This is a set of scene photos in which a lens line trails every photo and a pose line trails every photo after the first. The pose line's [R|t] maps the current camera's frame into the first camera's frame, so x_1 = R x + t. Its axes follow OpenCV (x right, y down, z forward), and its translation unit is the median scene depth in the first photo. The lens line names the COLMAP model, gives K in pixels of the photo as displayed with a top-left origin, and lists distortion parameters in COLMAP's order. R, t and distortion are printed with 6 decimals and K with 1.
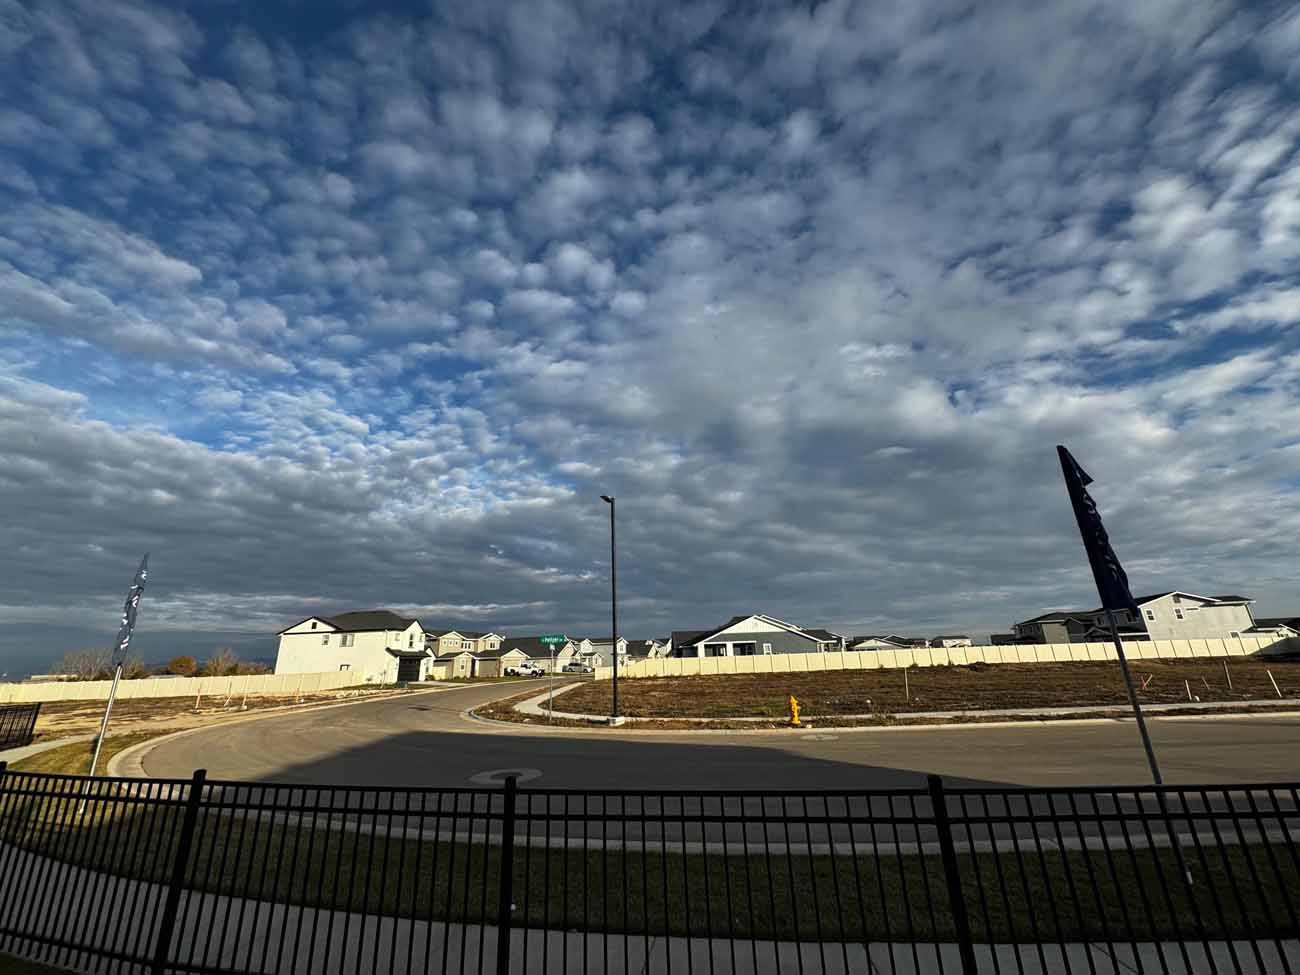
lens RADIAL K [[518.4, 0, 650.0], [0, 518.4, 487.5], [0, 0, 1]] dist [-0.001080, -0.000072]
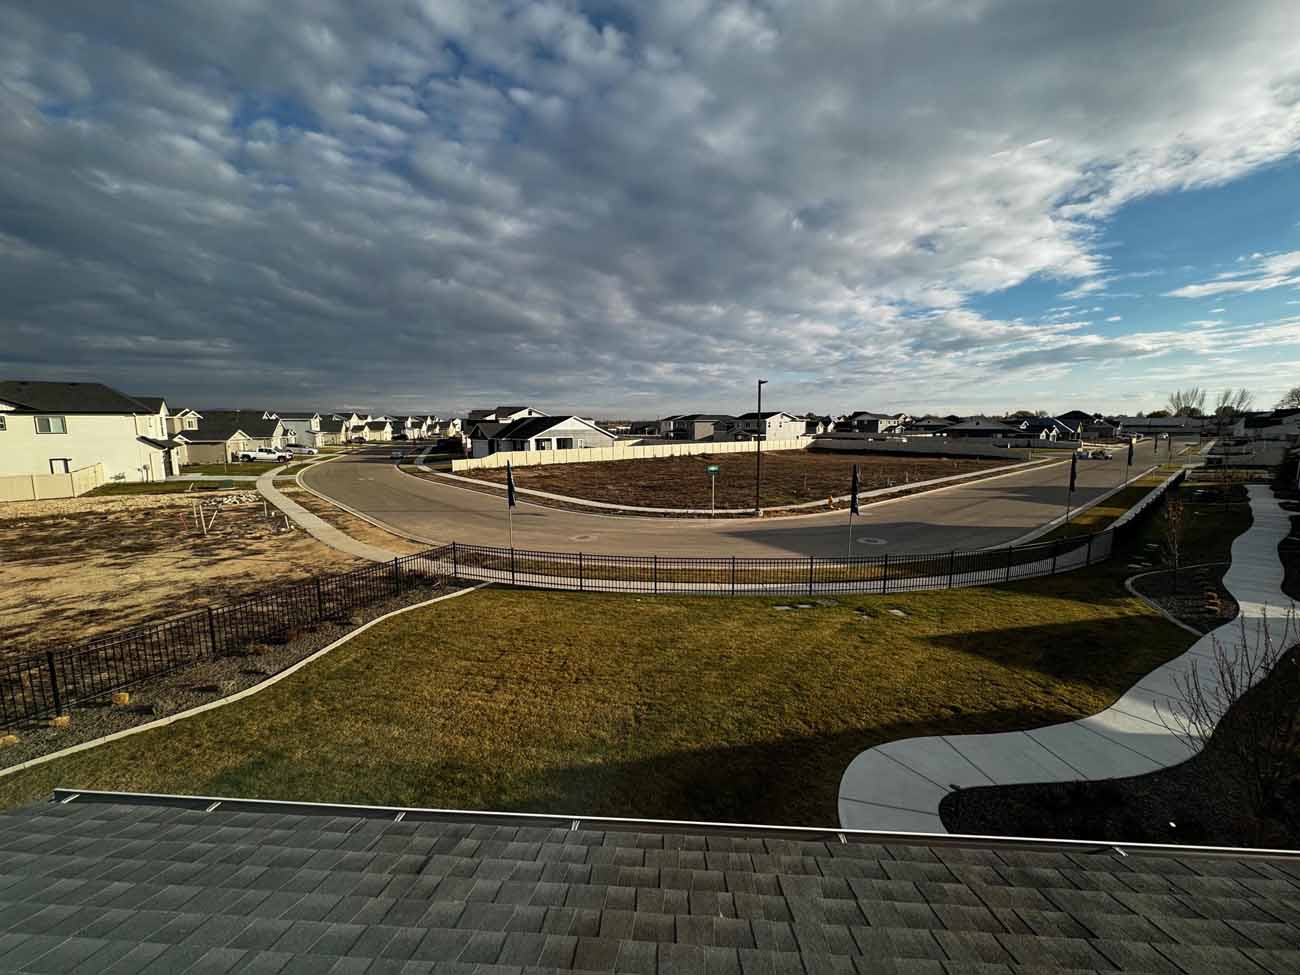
lens RADIAL K [[518.4, 0, 650.0], [0, 518.4, 487.5], [0, 0, 1]] dist [-0.001080, -0.000072]
pose [[0.756964, -0.049166, 0.651604, -0.439472], [-0.228828, 0.914083, 0.334798, -0.042046], [-0.612081, -0.402535, 0.680678, 0.012016]]
